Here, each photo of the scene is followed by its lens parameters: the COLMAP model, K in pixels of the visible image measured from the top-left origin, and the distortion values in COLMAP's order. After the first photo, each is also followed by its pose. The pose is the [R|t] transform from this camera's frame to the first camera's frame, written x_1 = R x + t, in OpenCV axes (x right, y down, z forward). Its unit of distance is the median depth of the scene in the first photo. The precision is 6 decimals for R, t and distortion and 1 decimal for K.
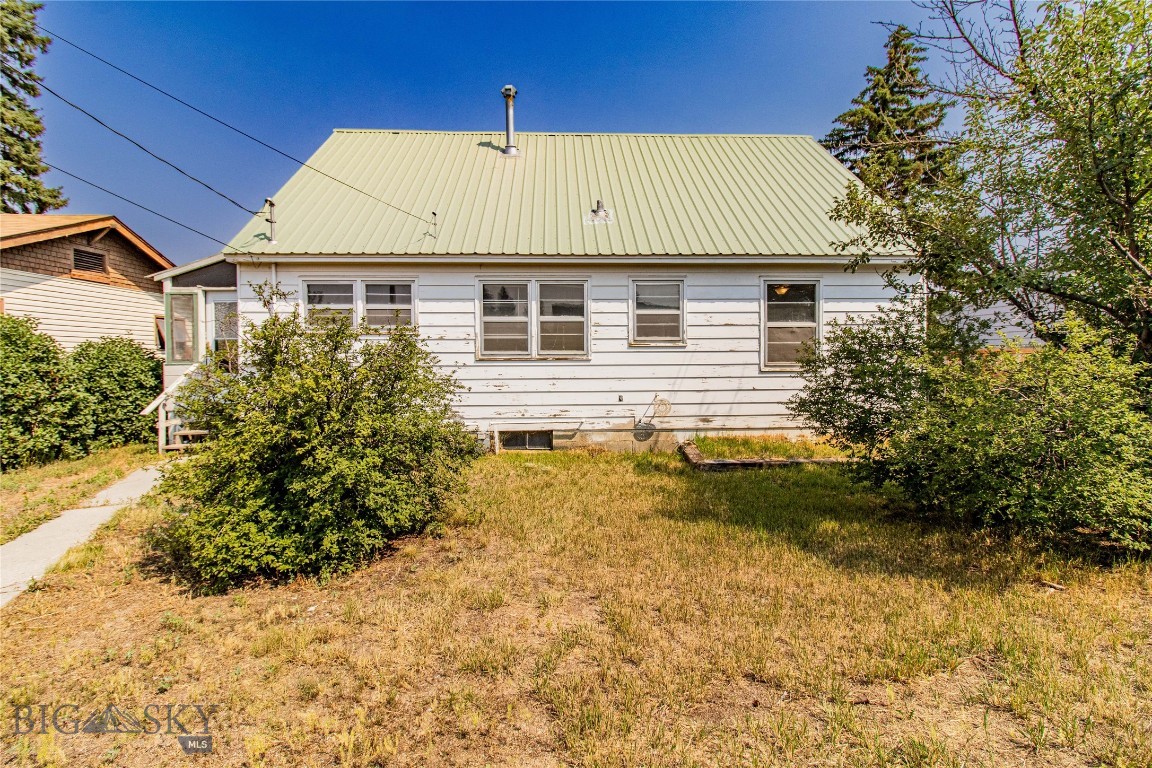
lens RADIAL K [[529.3, 0, 574.7], [0, 529.3, 365.9], [0, 0, 1]] dist [0.001270, 0.000065]
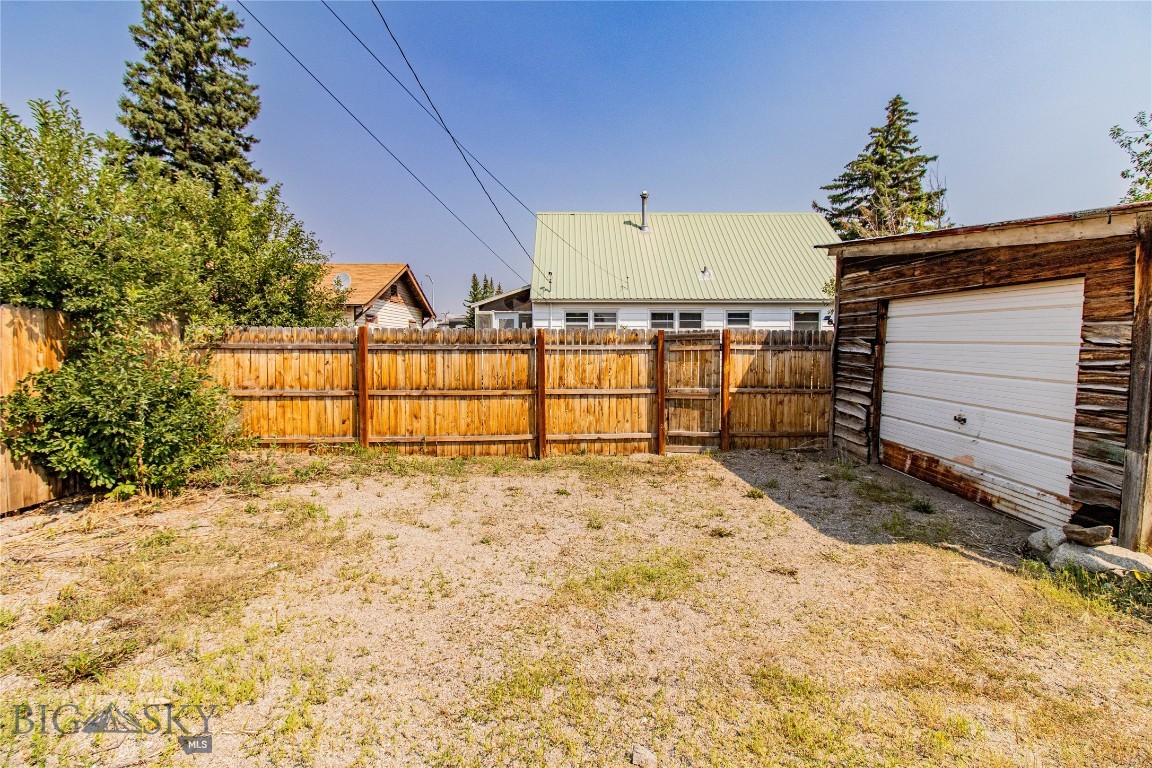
lens RADIAL K [[542.3, 0, 574.2], [0, 542.3, 367.2], [0, 0, 1]] dist [-0.000528, -0.000261]
pose [[0.999610, 0.005959, -0.027268, -0.402491], [-0.005179, 0.999577, 0.028602, -0.003961], [0.027427, -0.028449, 0.999219, -1.054995]]
